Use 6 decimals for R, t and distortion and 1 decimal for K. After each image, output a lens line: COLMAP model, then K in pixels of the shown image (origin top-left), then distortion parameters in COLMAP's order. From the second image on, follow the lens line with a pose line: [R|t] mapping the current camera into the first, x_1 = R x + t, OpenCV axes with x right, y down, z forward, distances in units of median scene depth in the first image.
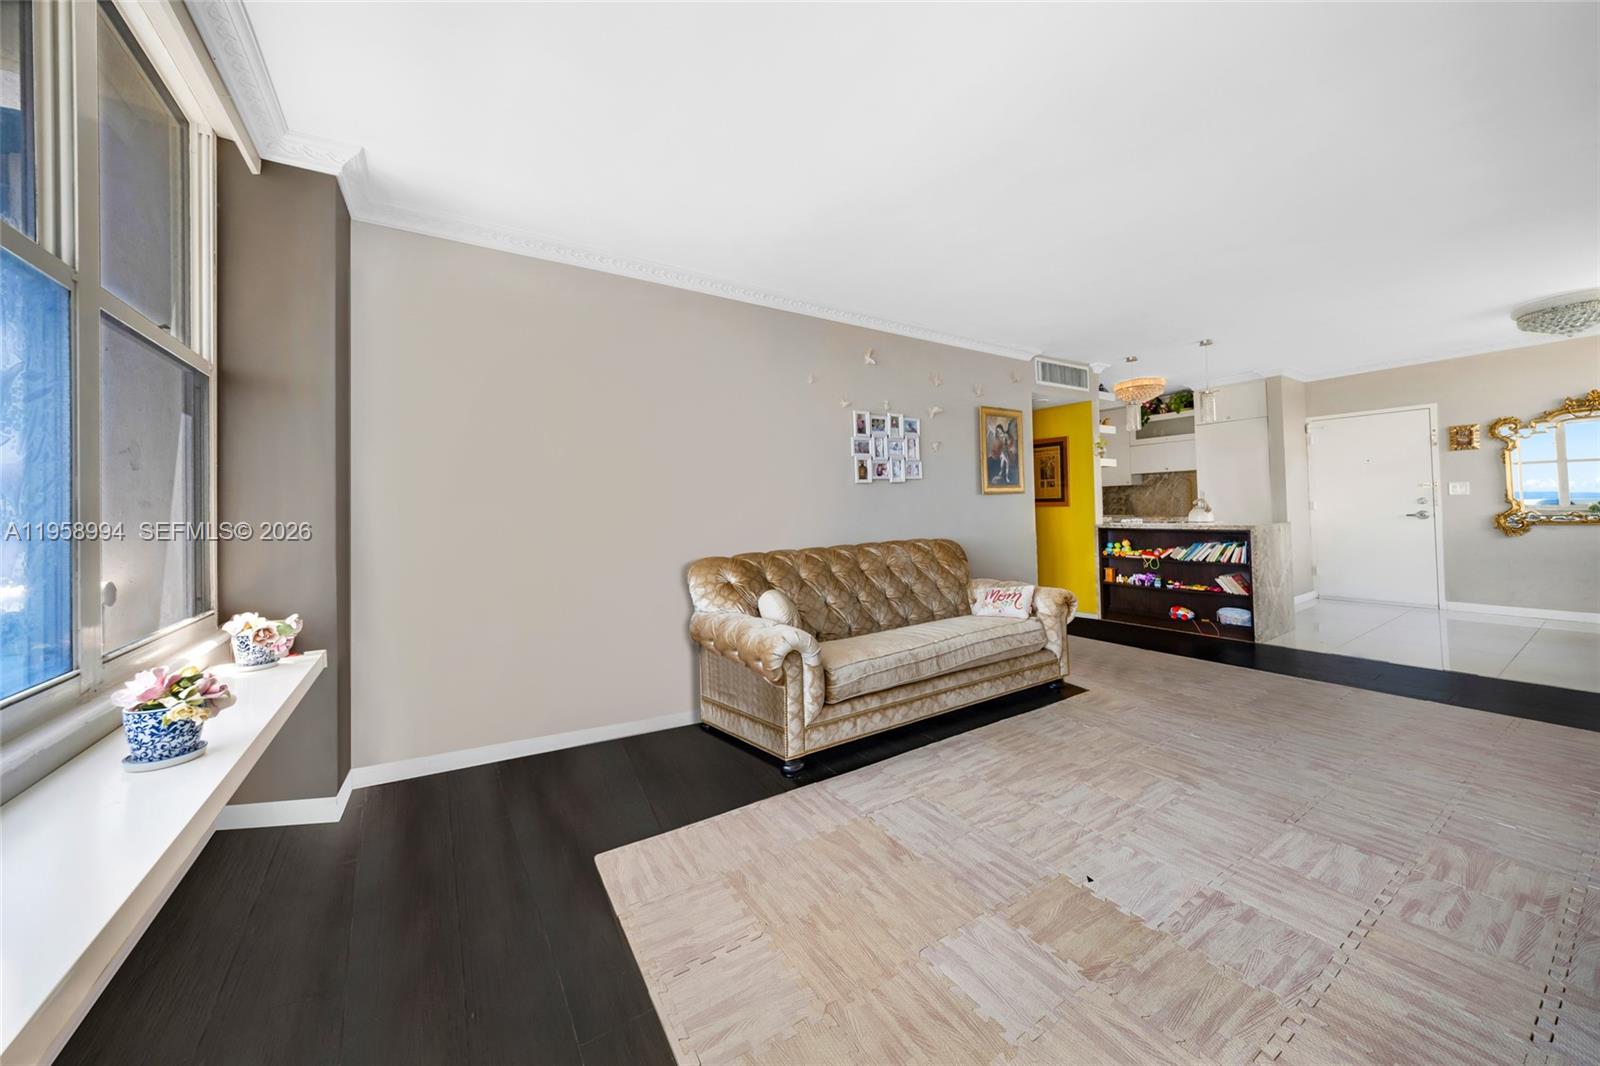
lens RADIAL K [[559.9, 0, 808.3], [0, 559.9, 496.1], [0, 0, 1]] dist [0.000315, 0.000197]
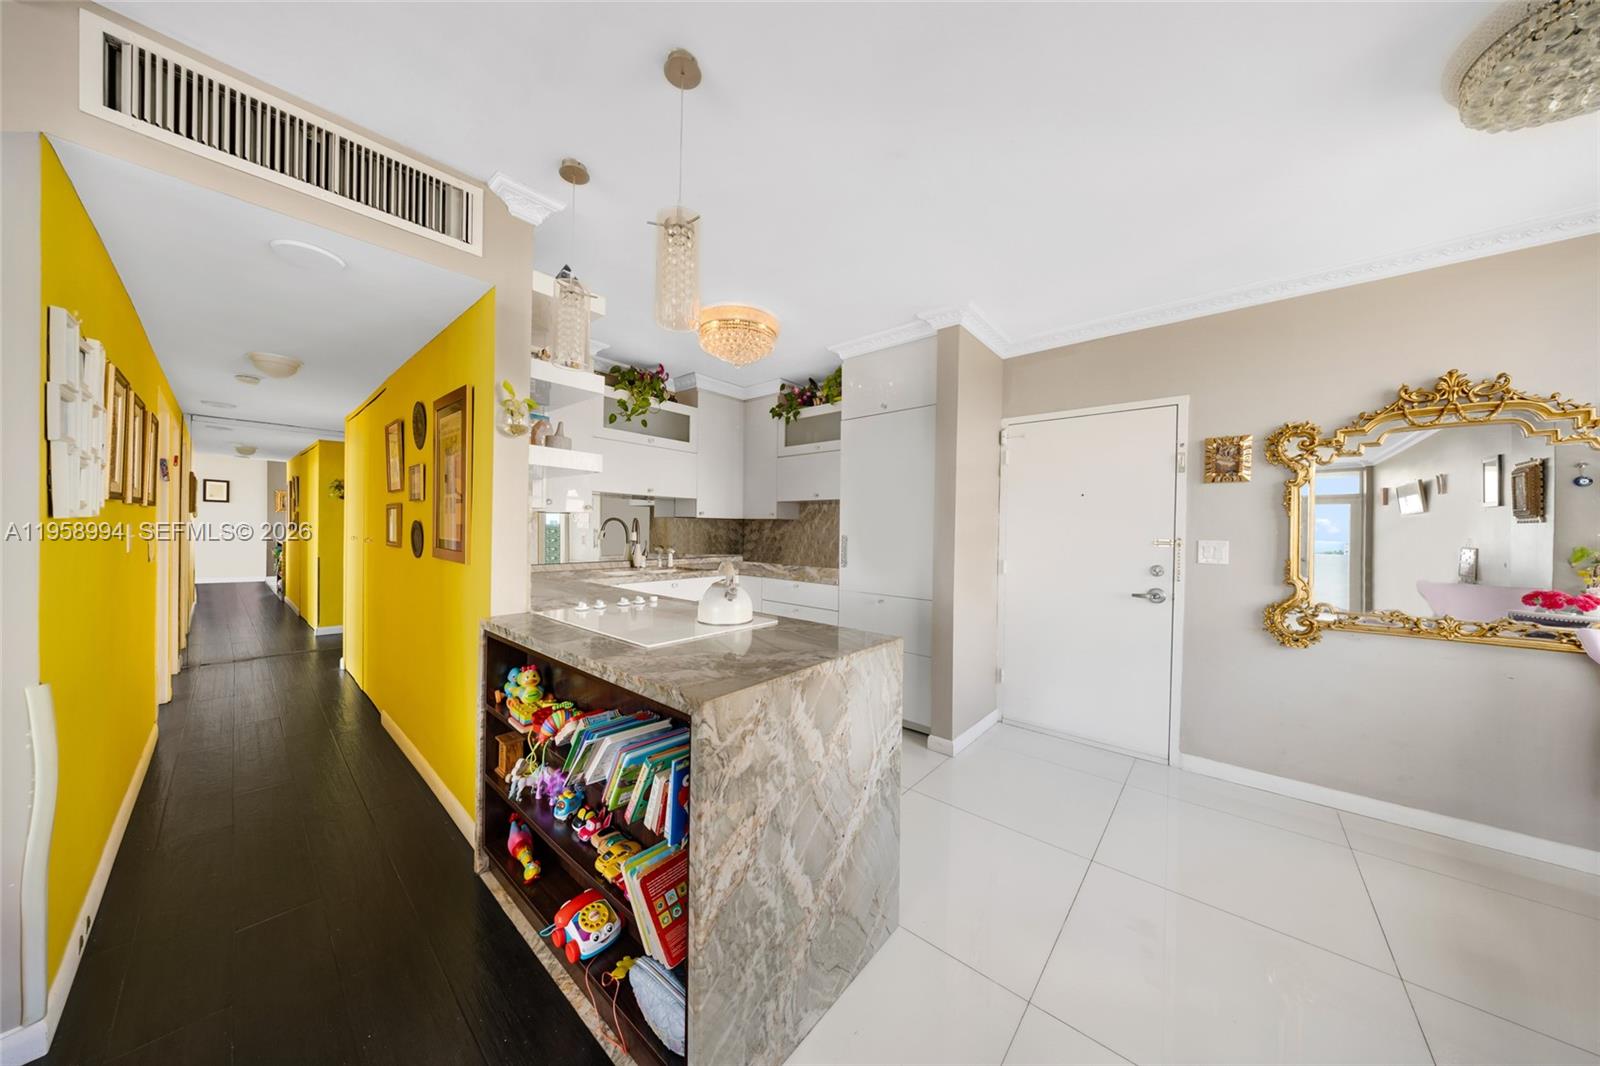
lens RADIAL K [[496.6, 0, 800.0], [0, 496.6, 533.0], [0, 0, 1]] dist [-0.012833, 0.000010]
pose [[0.960721, 0.039160, 0.274738, 0.710790], [-0.046605, 0.998701, 0.020621, -0.026373], [-0.273574, -0.032615, 0.961298, 0.719511]]
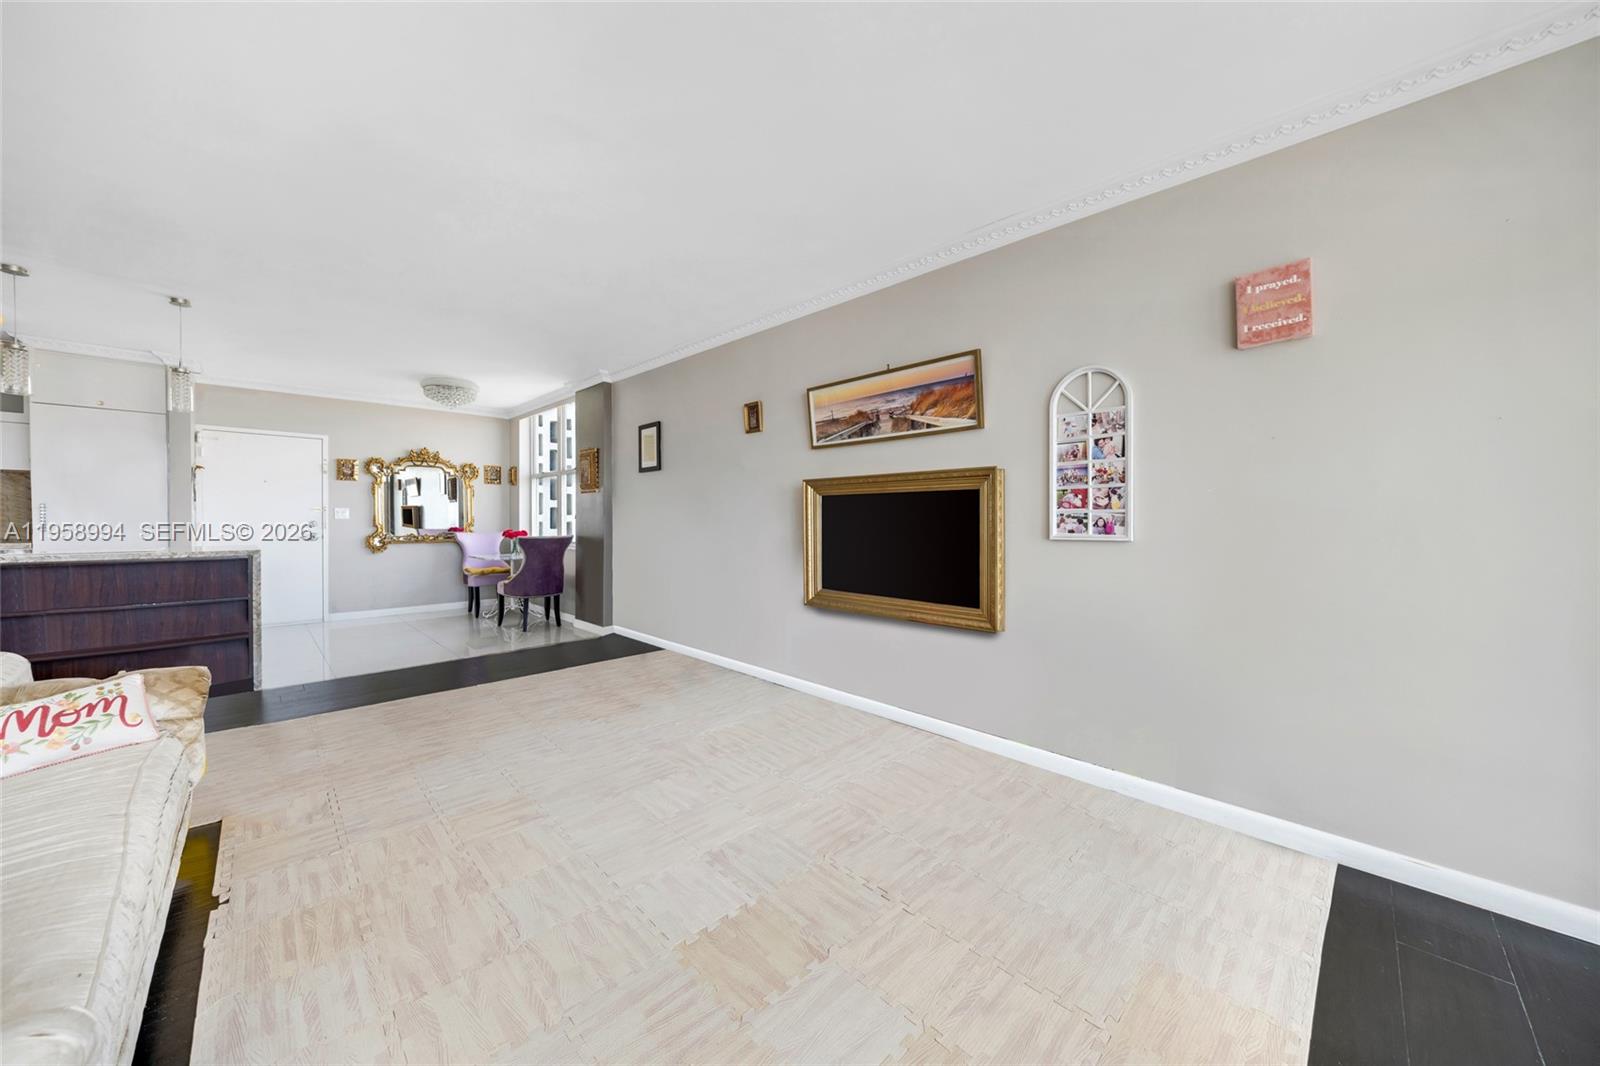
lens RADIAL K [[565.7, 0, 781.8], [0, 565.7, 527.8], [0, 0, 1]] dist [0.000407, -0.000047]
pose [[-0.184889, 0.010425, 0.982704, -0.158481], [-0.023177, 0.999619, -0.014965, 0.013212], [-0.982486, -0.025543, -0.184577, 0.364637]]
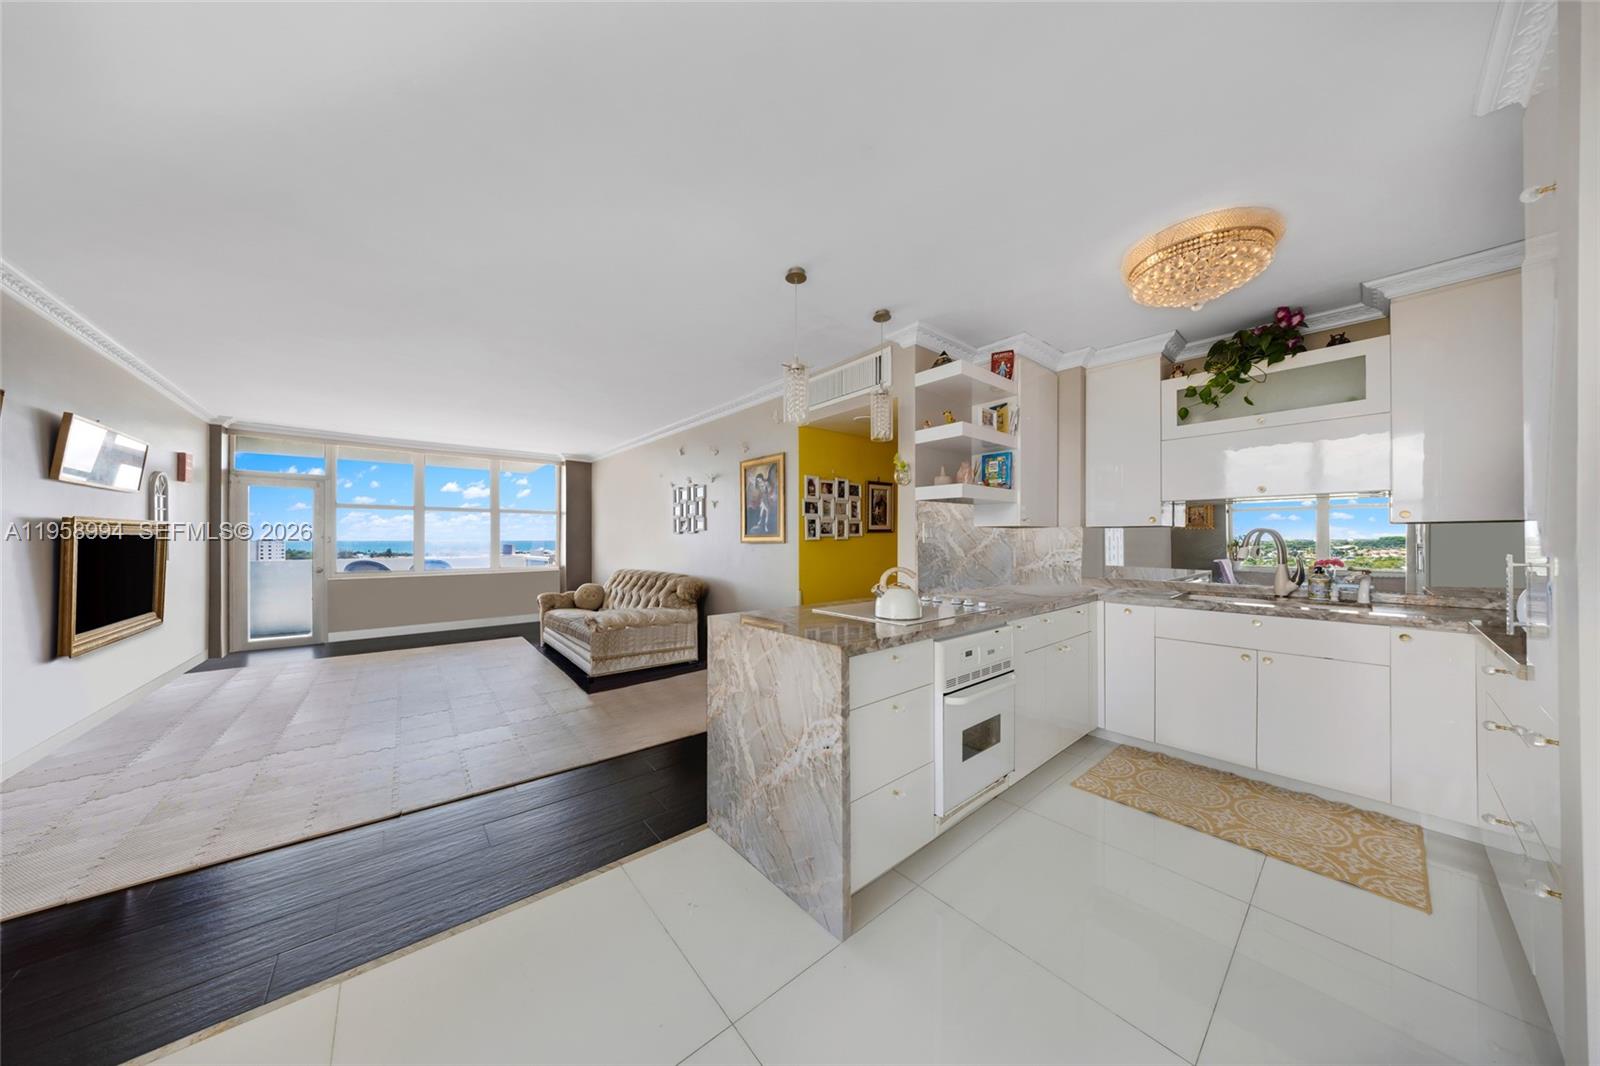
lens RADIAL K [[470.5, 0, 791.6], [0, 470.5, 534.8], [0, 0, 1]] dist [0.000661, 0.000072]
pose [[0.125026, 0.018461, -0.991982, 1.181782], [0.016698, 0.999646, 0.020709, -0.035570], [0.992013, -0.019153, 0.124673, 0.948367]]
